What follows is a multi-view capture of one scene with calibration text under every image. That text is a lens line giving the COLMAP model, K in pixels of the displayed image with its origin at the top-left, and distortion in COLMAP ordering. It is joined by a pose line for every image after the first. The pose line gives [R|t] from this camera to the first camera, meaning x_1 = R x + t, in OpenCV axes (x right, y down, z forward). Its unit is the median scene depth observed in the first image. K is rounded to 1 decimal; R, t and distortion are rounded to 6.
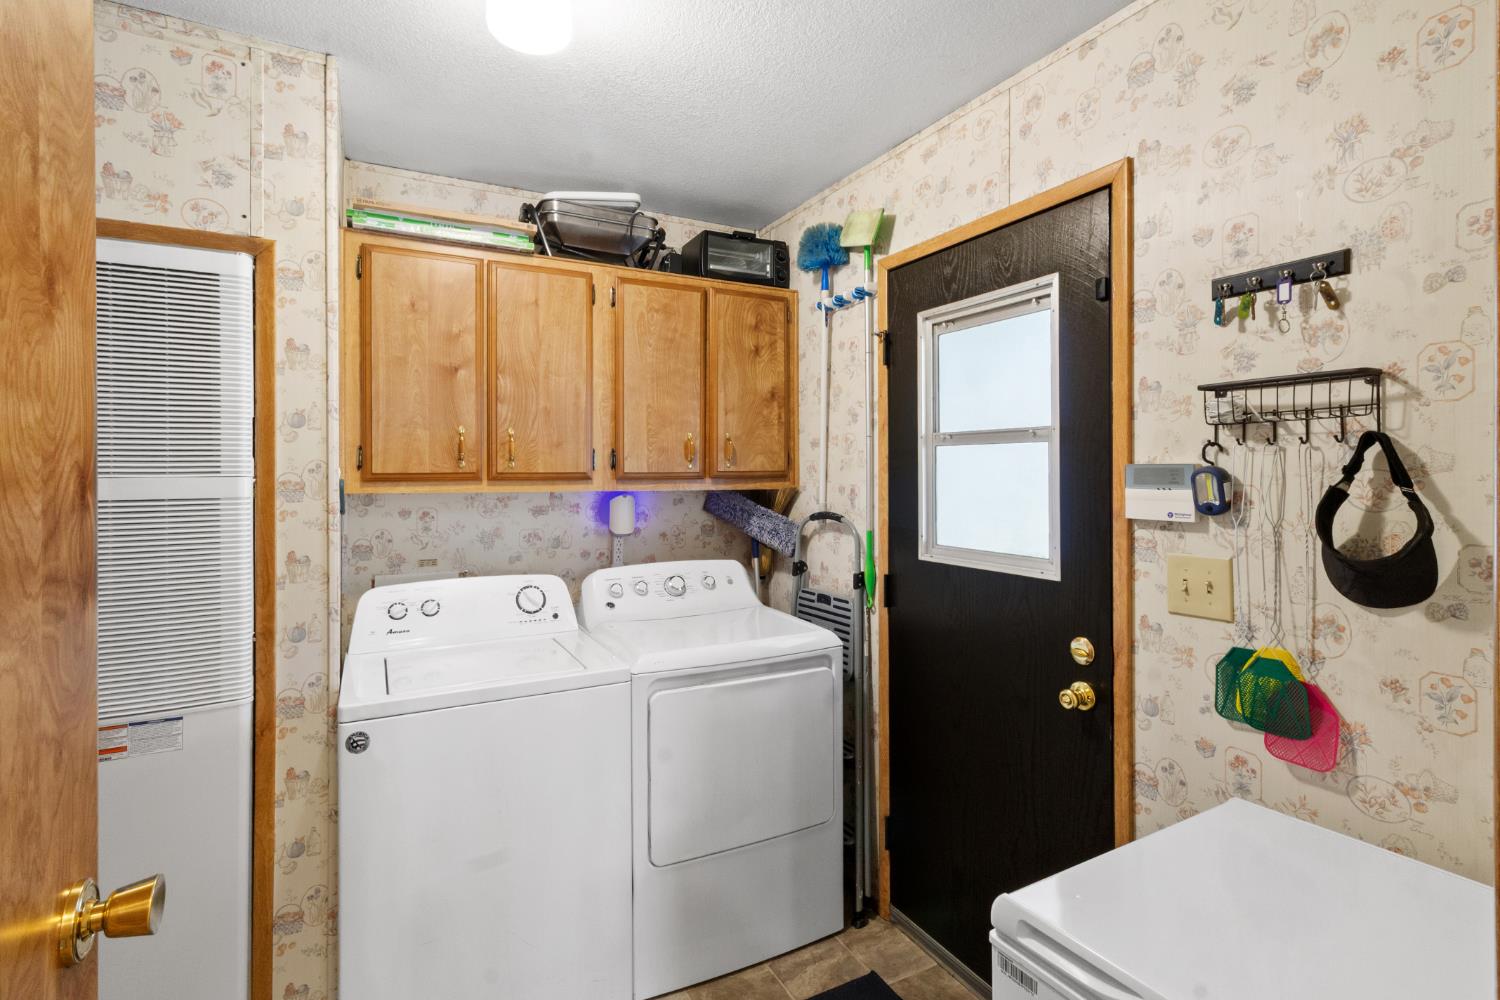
lens RADIAL K [[690.5, 0, 728.7], [0, 690.5, 468.3], [0, 0, 1]] dist [0.001284, 0.000341]
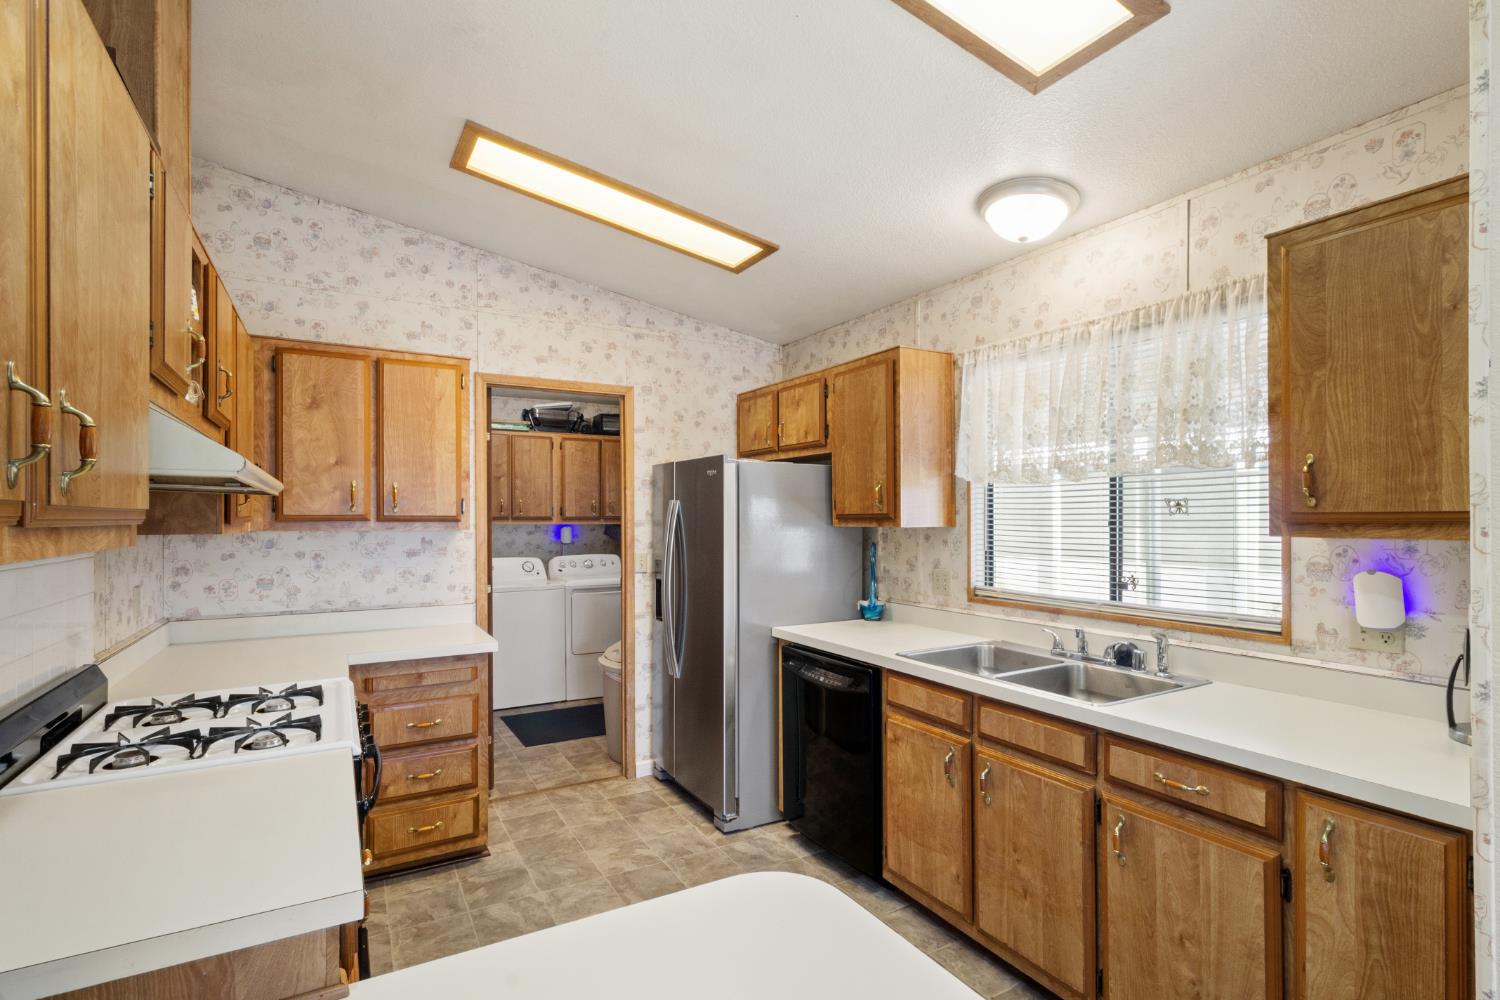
lens RADIAL K [[727.9, 0, 743.1], [0, 727.9, 520.1], [0, 0, 1]] dist [-0.003032, 0.000755]
pose [[0.999386, -0.000580, 0.035043, 0.428491], [0.000350, 0.999978, 0.006579, 0.001424], [-0.035046, -0.006563, 0.999364, -1.776207]]
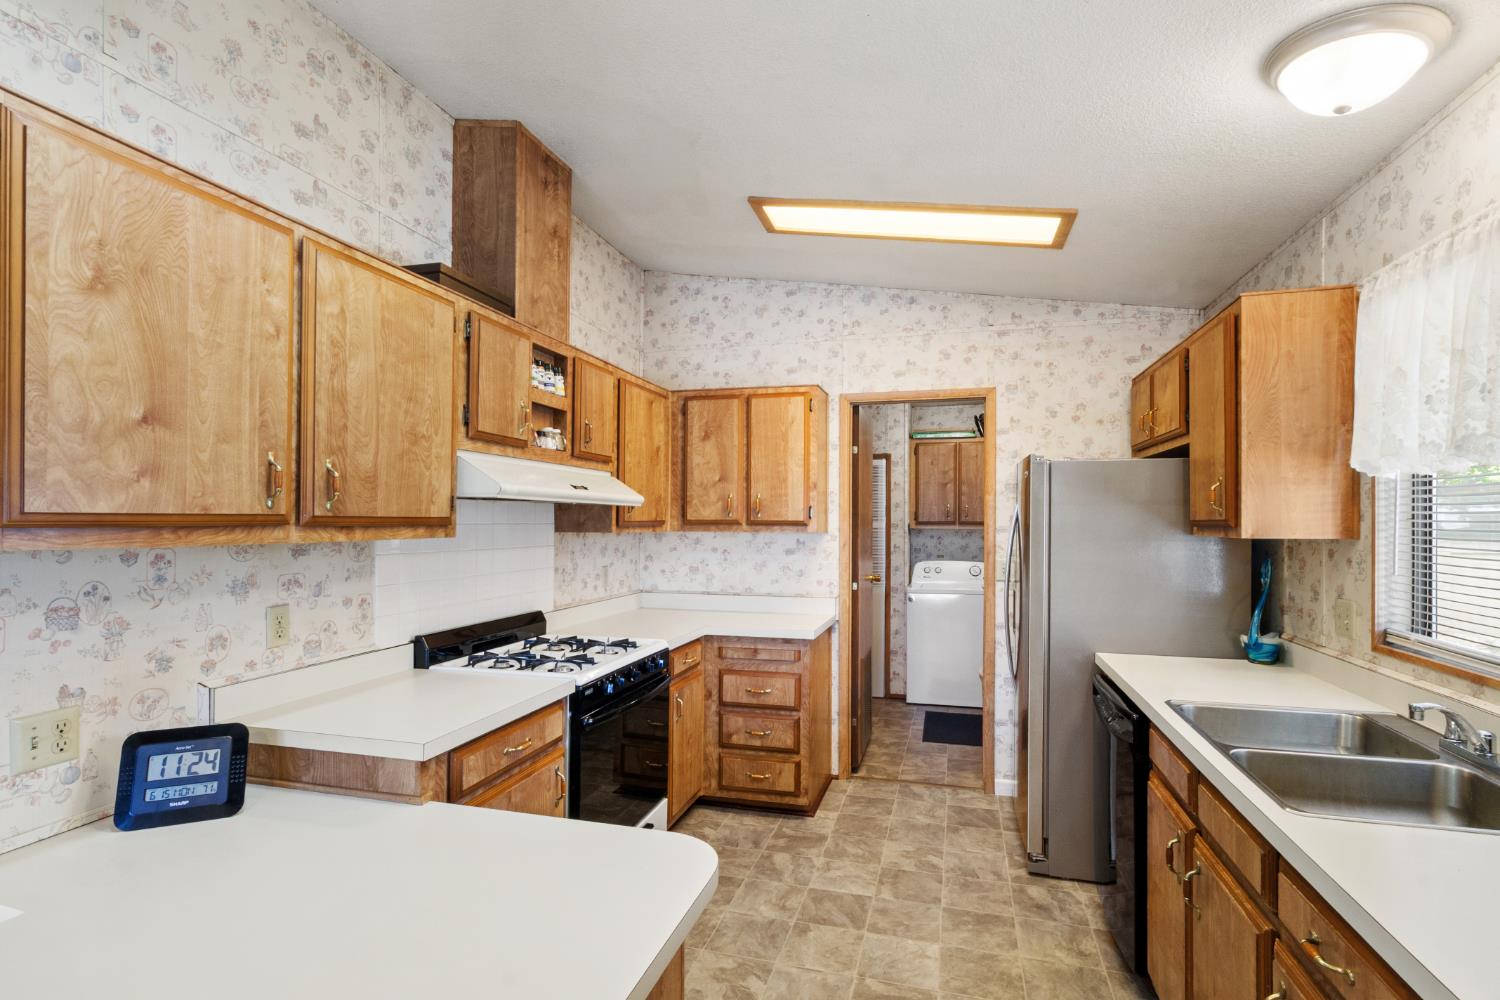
lens RADIAL K [[727.9, 0, 743.1], [0, 727.9, 520.1], [0, 0, 1]] dist [-0.003032, 0.000755]
pose [[0.720824, 0.002615, -0.693113, 1.011240], [-0.002430, 0.999996, 0.001246, -0.001157], [0.693114, 0.000786, 0.720828, -1.623300]]
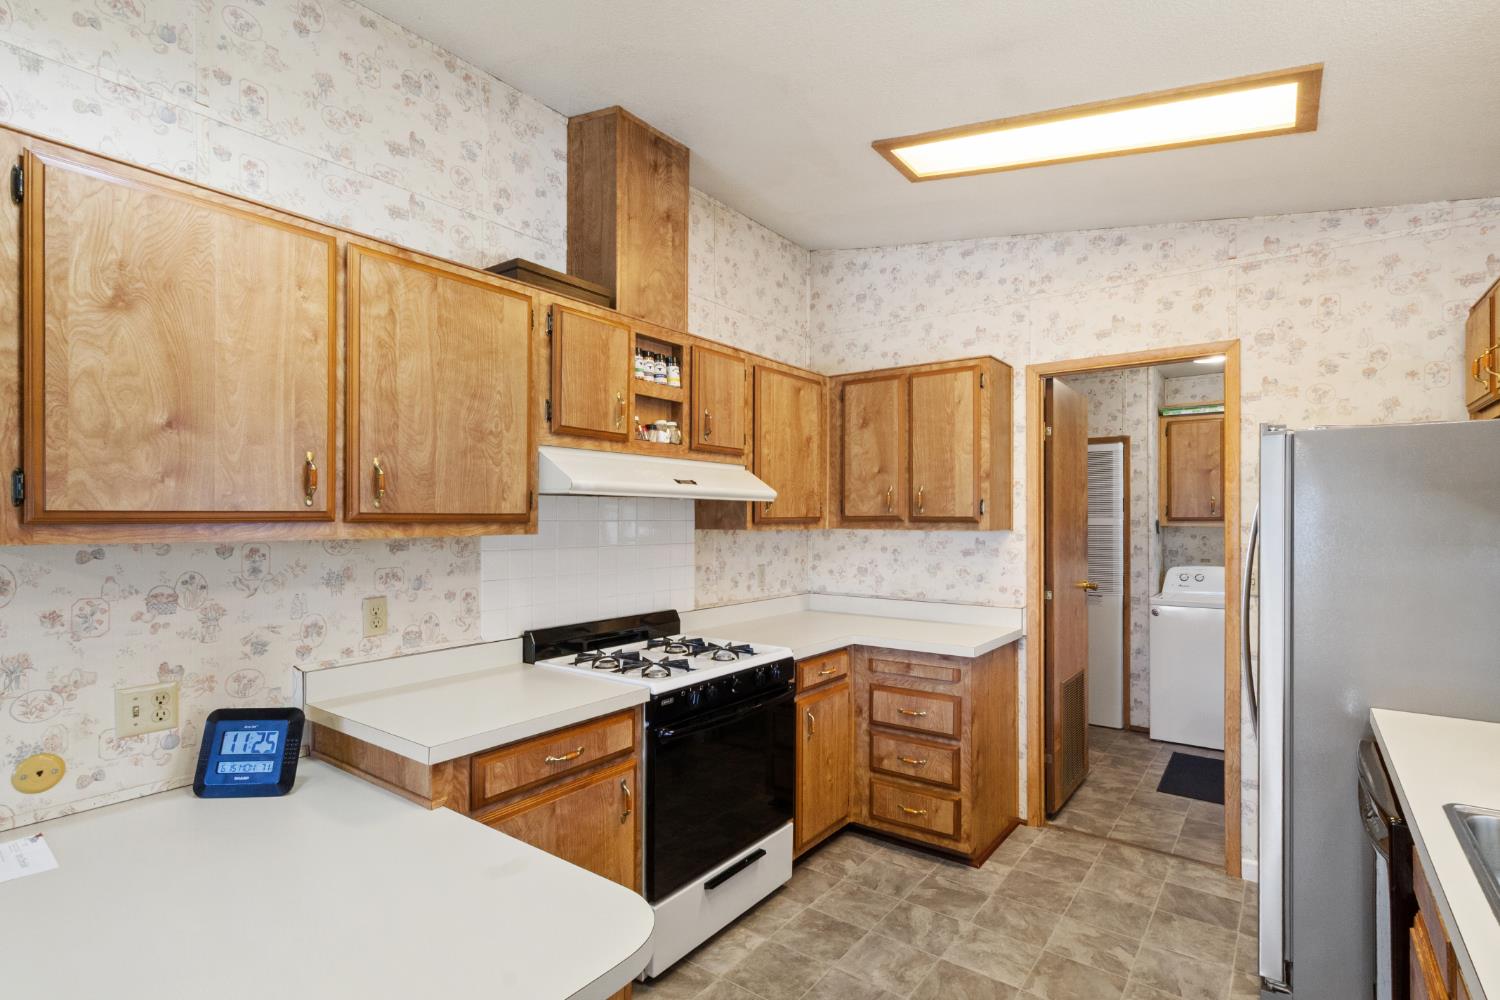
lens RADIAL K [[722.5, 0, 740.8], [0, 722.5, 515.9], [0, 0, 1]] dist [0.000010, 0.001165]
pose [[0.422481, -0.001421, -0.906370, 1.044002], [0.001593, 0.999998, -0.000825, 0.001404], [0.906370, -0.001096, 0.422483, -1.311889]]
